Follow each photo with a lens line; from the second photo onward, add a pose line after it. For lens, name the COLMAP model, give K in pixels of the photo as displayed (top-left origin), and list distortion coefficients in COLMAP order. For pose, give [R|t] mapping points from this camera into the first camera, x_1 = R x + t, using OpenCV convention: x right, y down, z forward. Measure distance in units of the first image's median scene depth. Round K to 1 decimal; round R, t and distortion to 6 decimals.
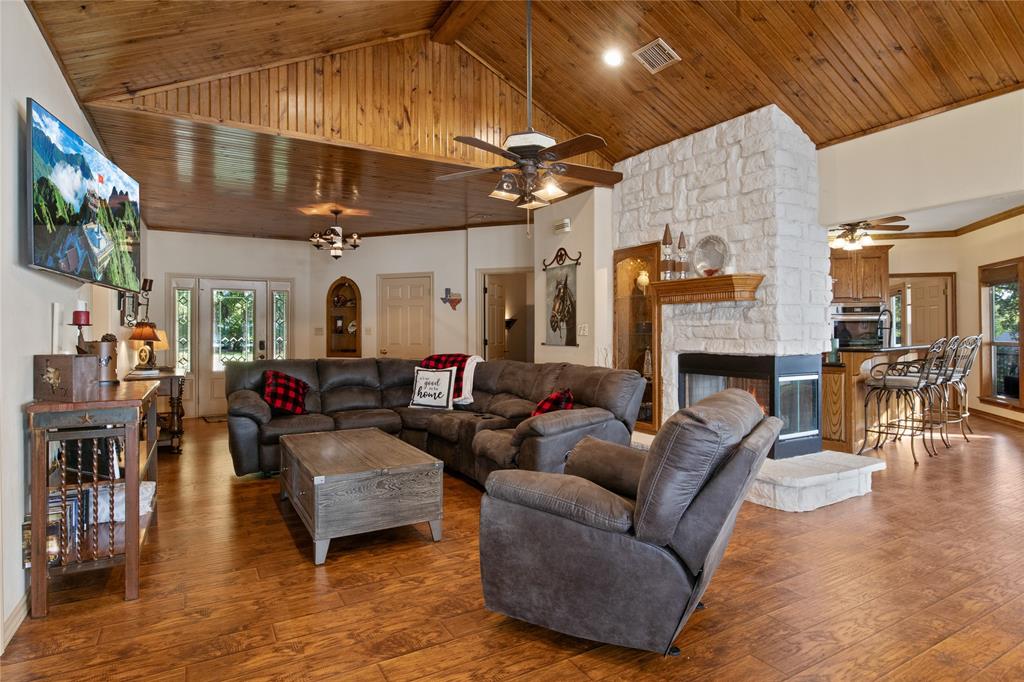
lens RADIAL K [[551.9, 0, 511.8], [0, 551.9, 335.6], [0, 0, 1]] dist [-0.031648, -0.001646]
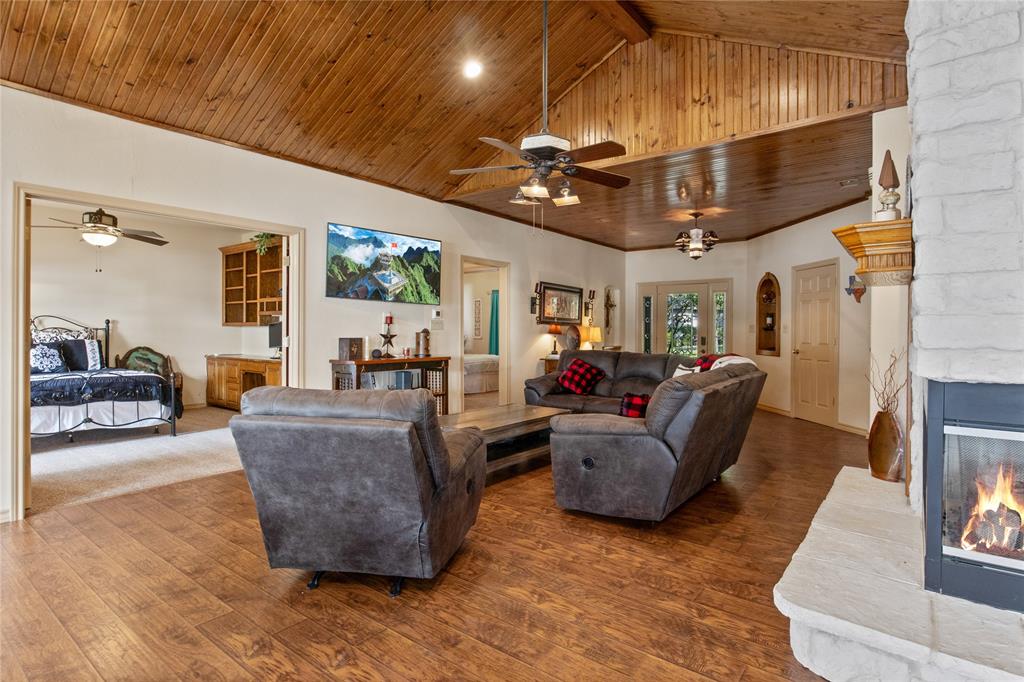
lens RADIAL K [[529.0, 0, 512.3], [0, 529.0, 333.3], [0, 0, 1]] dist [-0.002392, 0.000256]
pose [[0.391438, 0.013565, -0.920104, 0.678369], [-0.013403, 0.999869, 0.009039, -0.004524], [0.920107, 0.008794, 0.391569, 0.408340]]
